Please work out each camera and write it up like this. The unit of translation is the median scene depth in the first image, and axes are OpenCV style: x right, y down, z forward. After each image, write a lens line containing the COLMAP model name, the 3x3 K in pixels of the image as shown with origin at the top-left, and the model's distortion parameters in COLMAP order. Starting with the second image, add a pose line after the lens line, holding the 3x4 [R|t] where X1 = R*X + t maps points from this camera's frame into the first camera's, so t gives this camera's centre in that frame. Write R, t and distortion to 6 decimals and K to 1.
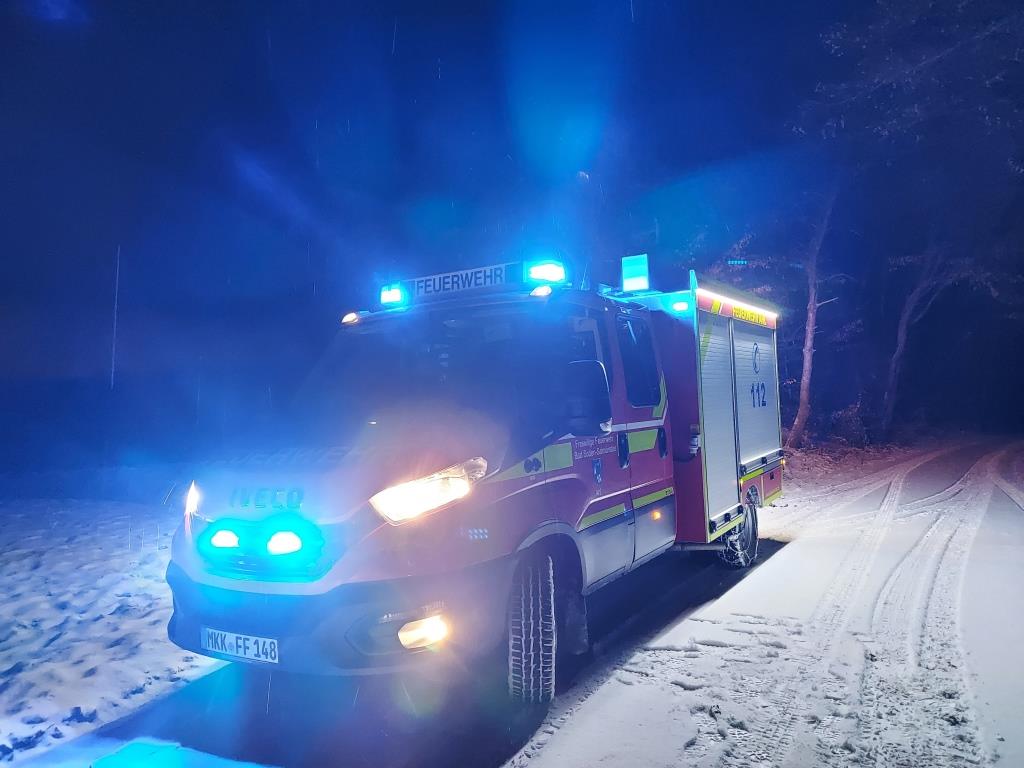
lens RADIAL K [[744.5, 0, 512.0], [0, 744.5, 384.0], [0, 0, 1]] dist [0.046492, -0.030032]
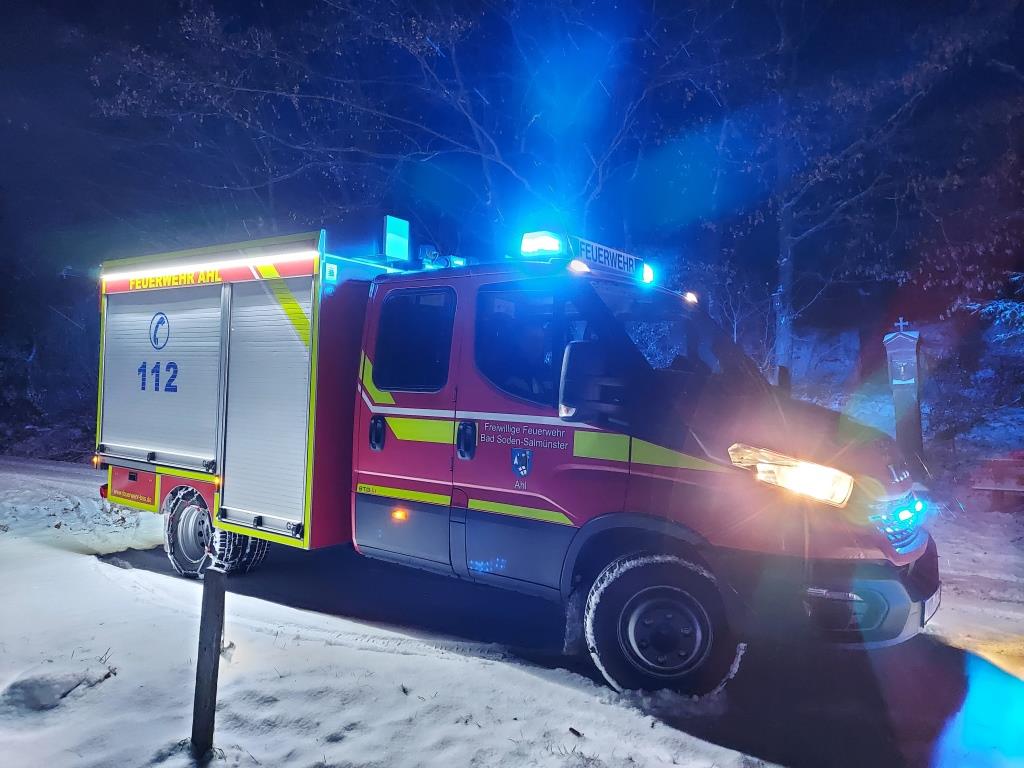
lens RADIAL K [[744.5, 0, 512.0], [0, 744.5, 384.0], [0, 0, 1]] dist [0.046492, -0.030032]
pose [[0.092154, 0.065060, 0.993617, -1.122798], [-0.061589, 0.996325, -0.059525, 0.097843], [-0.993838, -0.055710, 0.095823, 1.112959]]
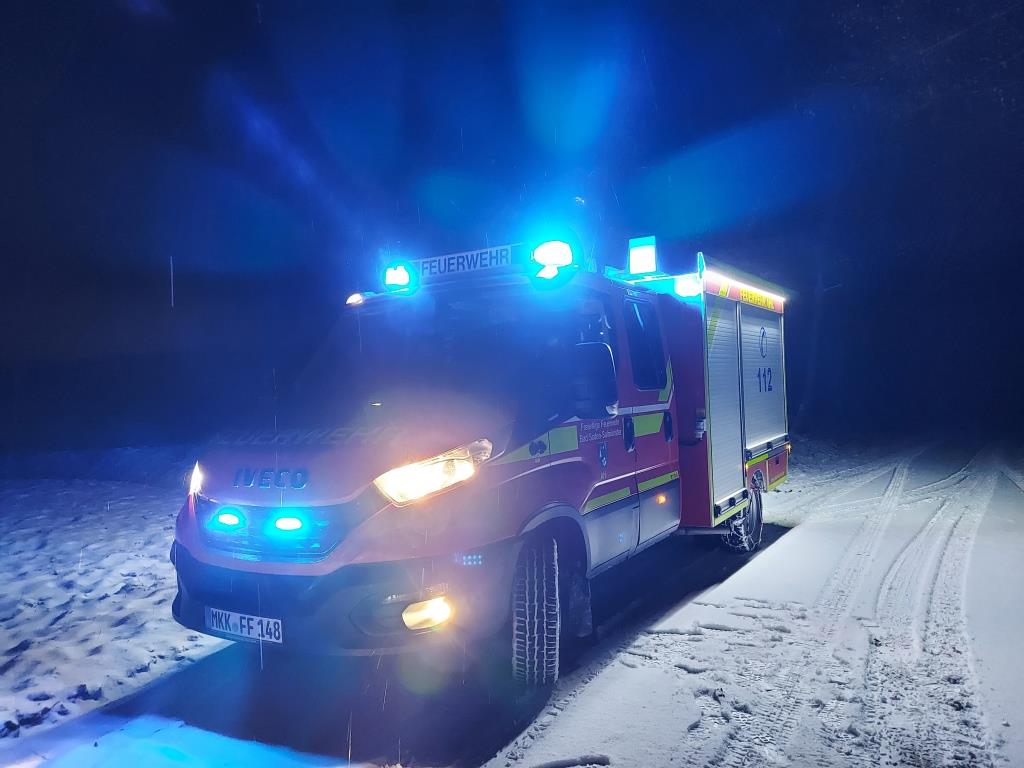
lens RADIAL K [[744.5, 0, 512.0], [0, 744.5, 384.0], [0, 0, 1]] dist [0.046492, -0.030032]
pose [[0.999966, 0.006315, -0.005324, -0.001559], [-0.006201, 0.999760, 0.021023, 0.002723], [0.005455, -0.020990, 0.999765, 0.006846]]
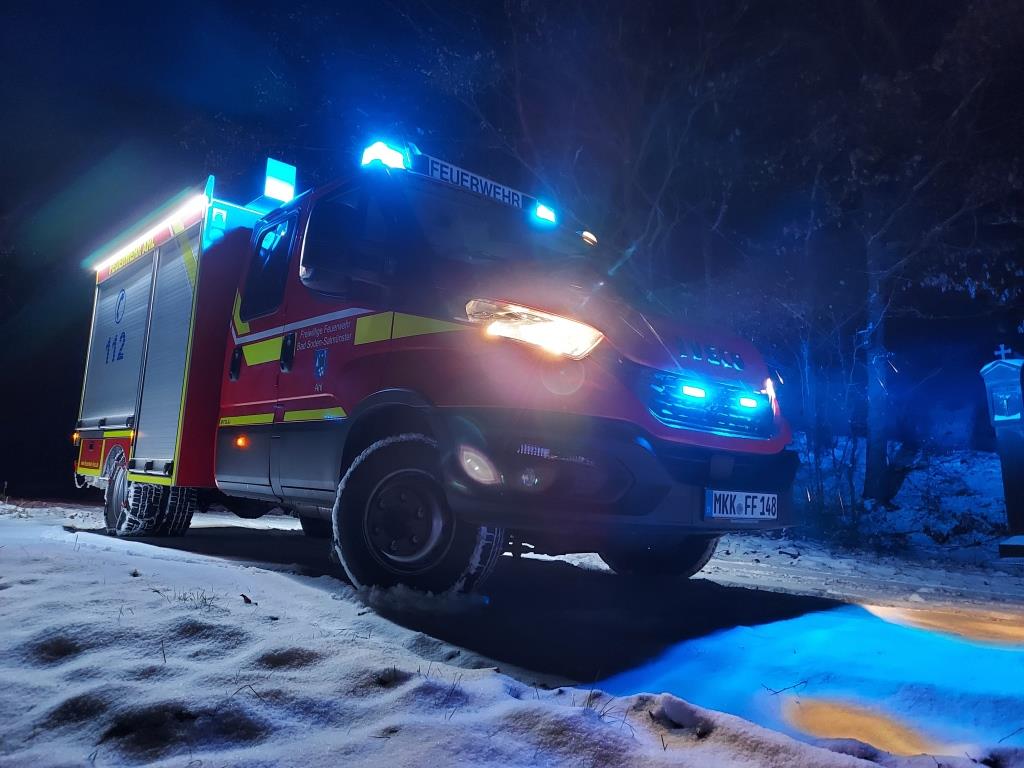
lens RADIAL K [[744.5, 0, 512.0], [0, 744.5, 384.0], [0, 0, 1]] dist [0.046492, -0.030032]
pose [[0.290644, 0.190407, 0.937695, -0.957113], [-0.091739, 0.981031, -0.170772, 0.279880], [-0.952423, -0.036389, 0.302598, 0.730302]]
